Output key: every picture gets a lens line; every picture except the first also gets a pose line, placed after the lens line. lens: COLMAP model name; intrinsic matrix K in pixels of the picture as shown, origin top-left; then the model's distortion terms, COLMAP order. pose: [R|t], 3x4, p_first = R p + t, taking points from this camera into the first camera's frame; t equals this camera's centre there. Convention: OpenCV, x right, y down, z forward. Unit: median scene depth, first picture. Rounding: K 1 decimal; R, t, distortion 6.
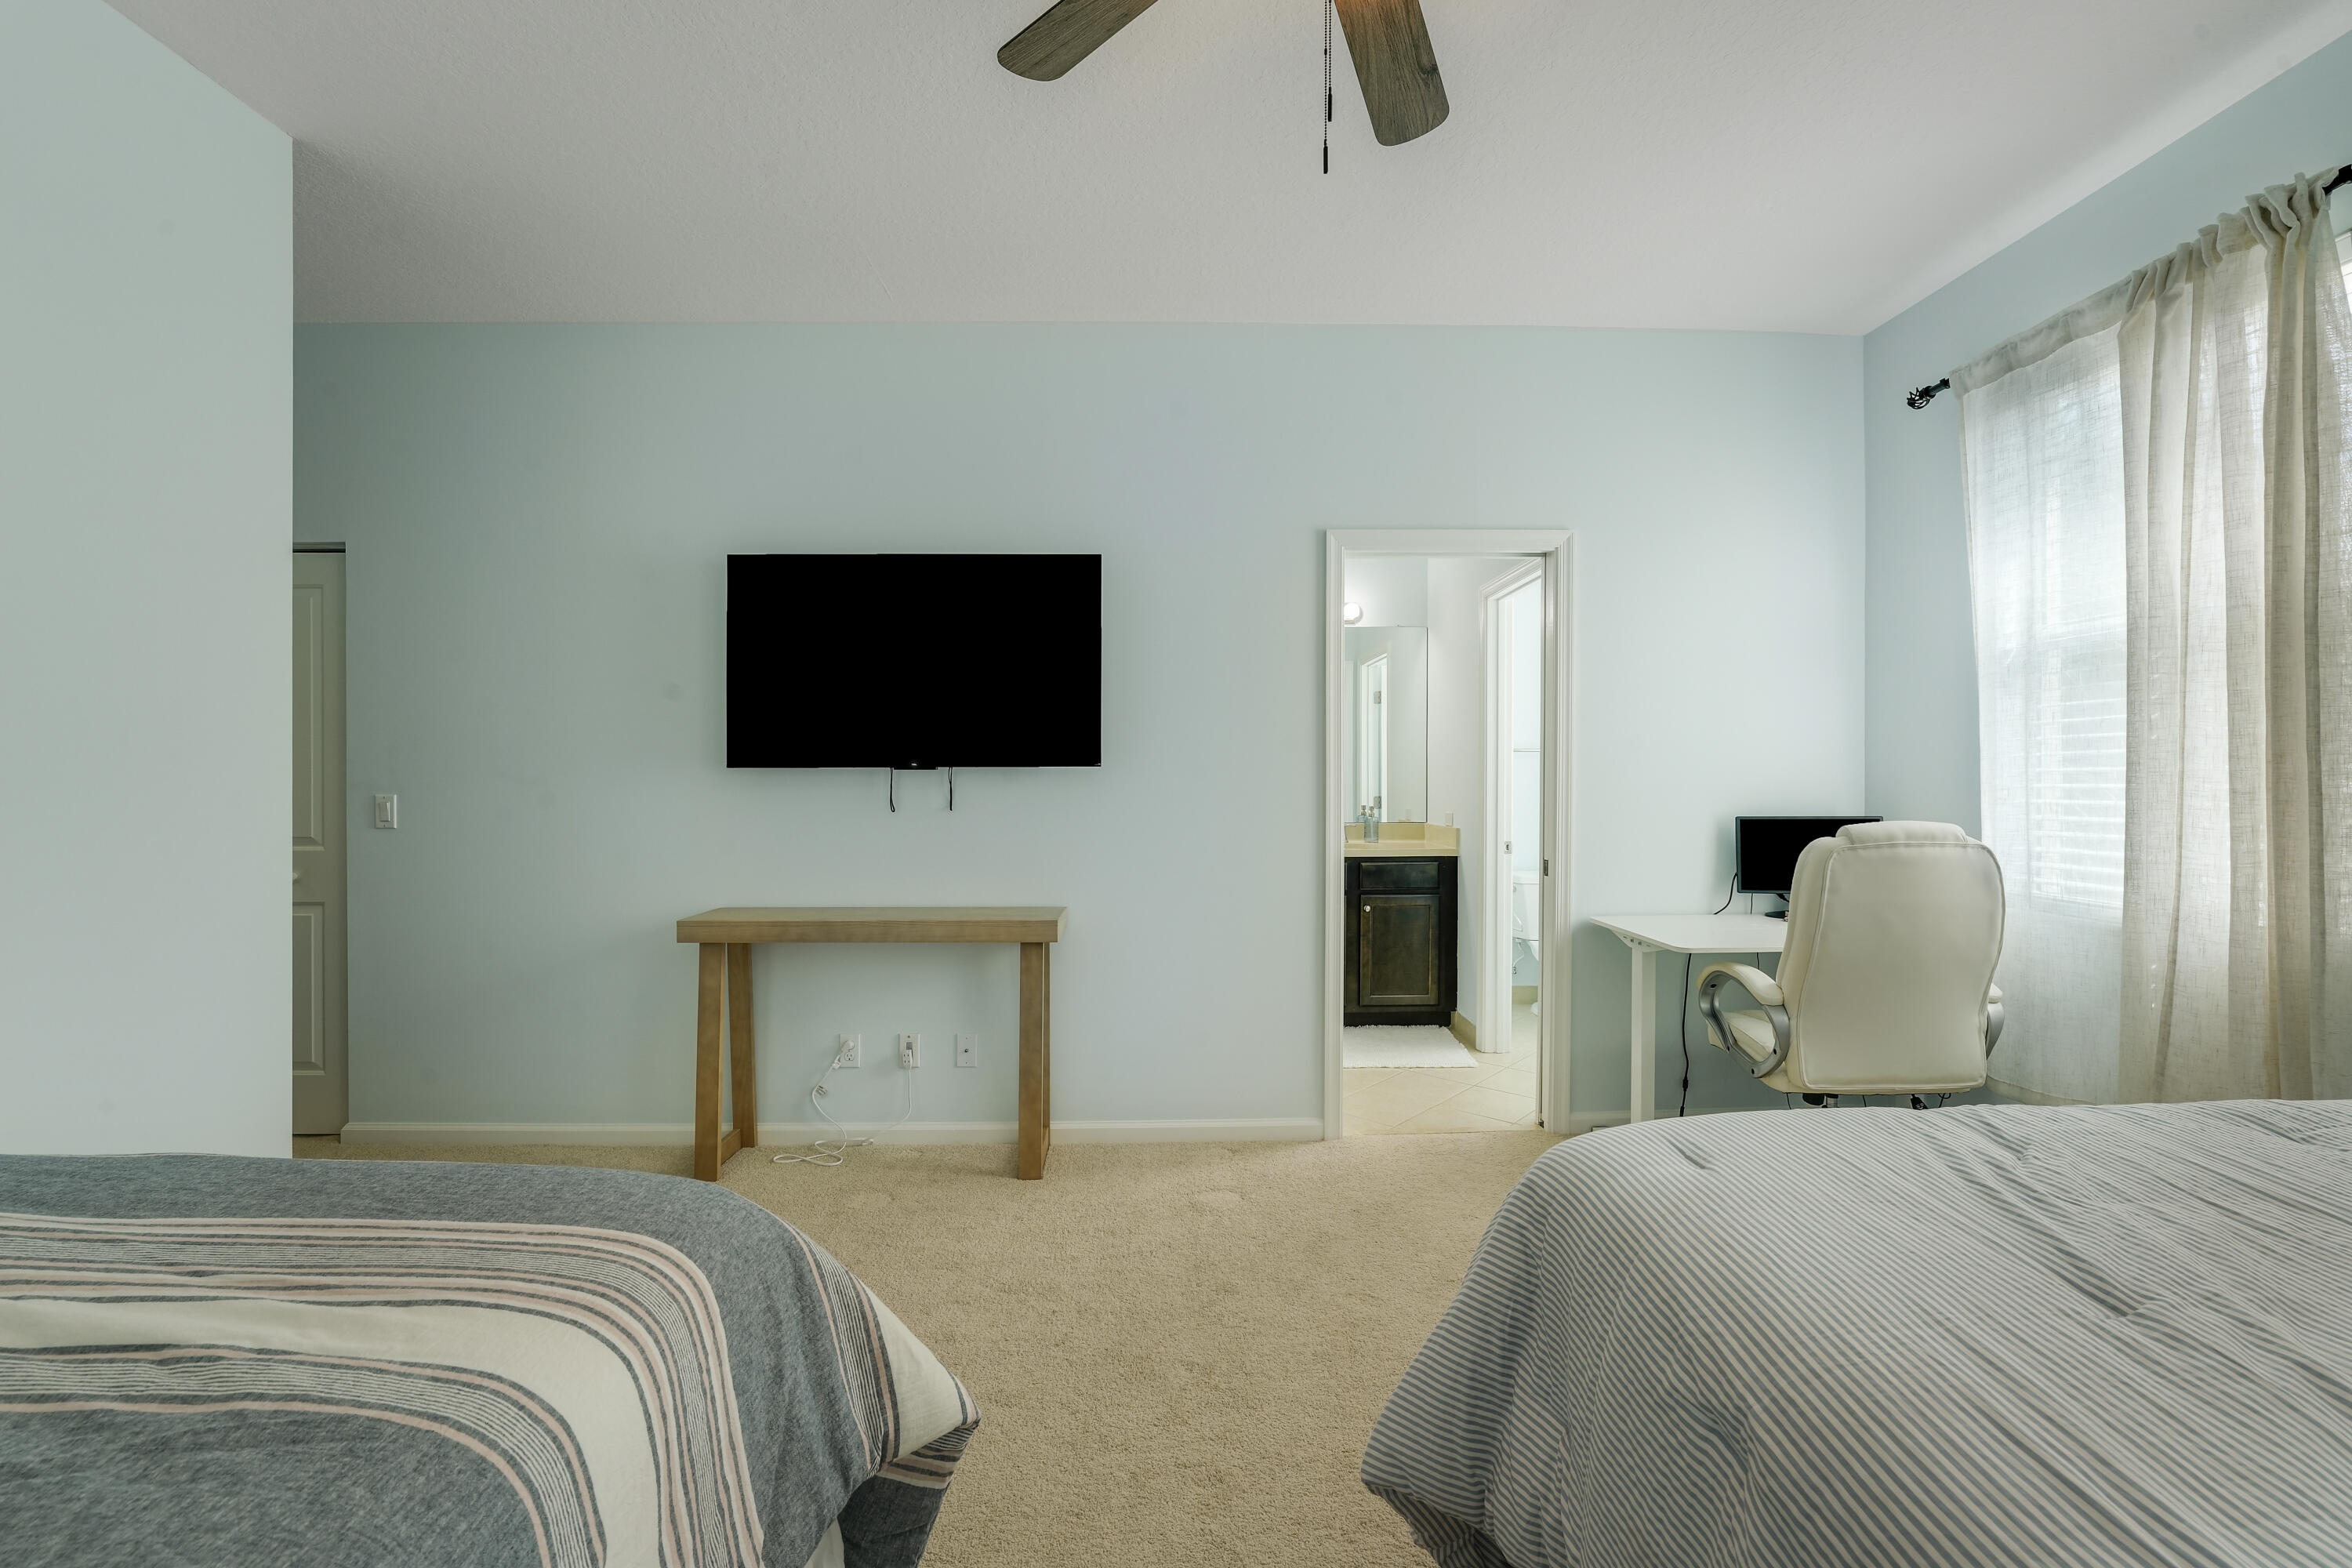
lens RADIAL K [[988.9, 0, 1181.0], [0, 988.9, 773.8], [0, 0, 1]] dist [-0.025996, 0.000127]
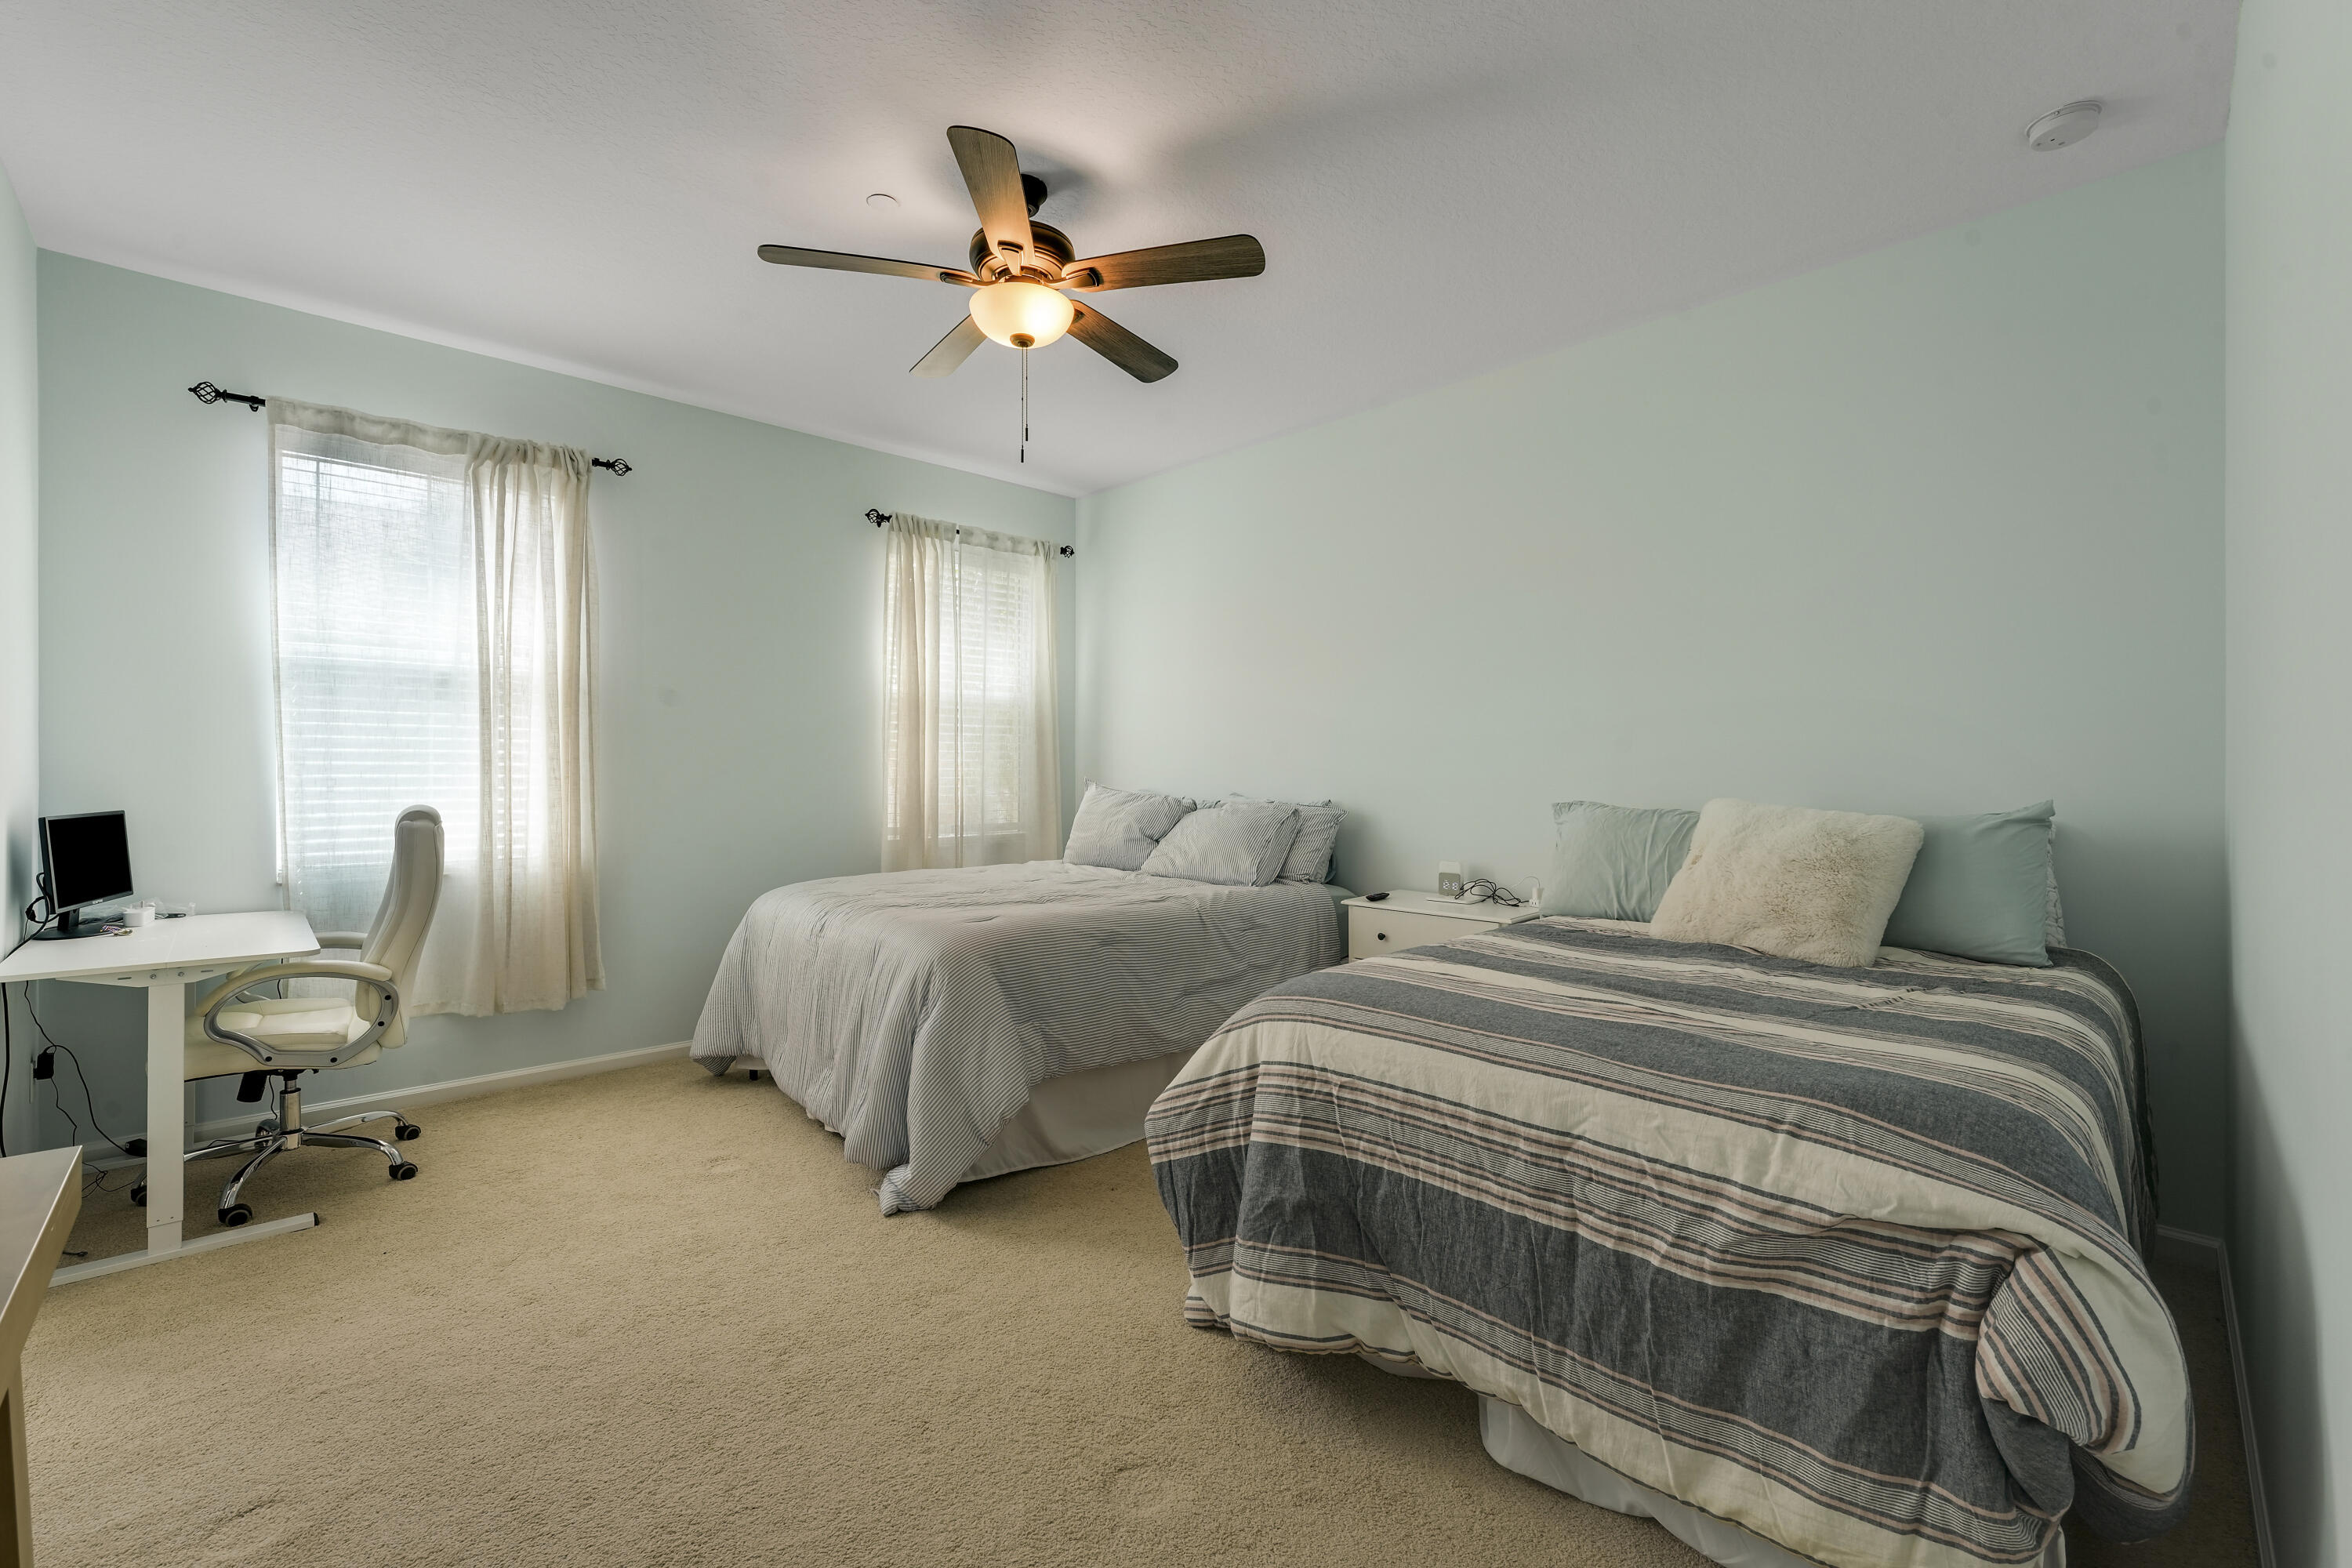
lens RADIAL K [[988.9, 0, 1181.0], [0, 988.9, 773.8], [0, 0, 1]] dist [-0.025996, 0.000127]
pose [[-0.721264, -0.001337, 0.692659, -0.768205], [0.000056, 0.999998, 0.001989, 0.001893], [-0.692660, 0.001473, -0.721262, 1.216003]]
